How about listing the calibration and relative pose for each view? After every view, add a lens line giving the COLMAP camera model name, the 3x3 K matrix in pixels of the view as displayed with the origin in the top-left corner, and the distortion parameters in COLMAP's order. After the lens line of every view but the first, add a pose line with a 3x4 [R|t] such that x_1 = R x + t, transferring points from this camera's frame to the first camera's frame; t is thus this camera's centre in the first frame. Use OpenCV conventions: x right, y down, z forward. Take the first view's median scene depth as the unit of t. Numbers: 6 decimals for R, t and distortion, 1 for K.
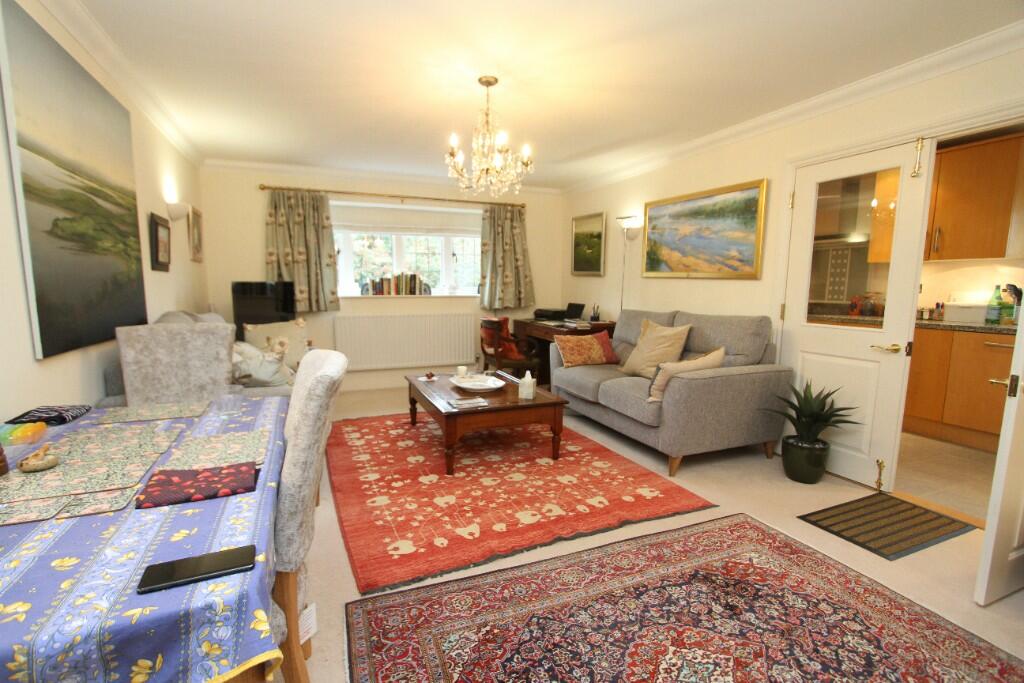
lens RADIAL K [[465.1, 0, 490.8], [0, 465.1, 340.7], [0, 0, 1]] dist [-0.001278, -0.000233]
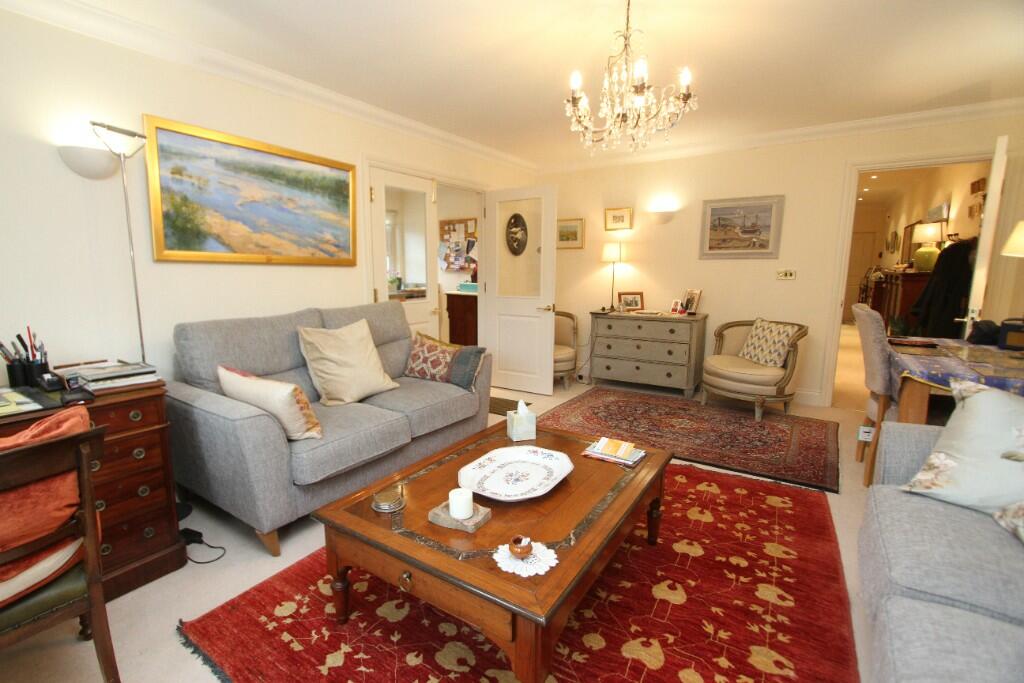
lens RADIAL K [[465.1, 0, 490.8], [0, 465.1, 340.7], [0, 0, 1]] dist [-0.001278, -0.000233]
pose [[-0.554039, -0.133293, 0.821751, -0.418709], [0.101484, 0.968923, 0.225588, -0.168021], [-0.826282, 0.208379, -0.523294, 1.277932]]
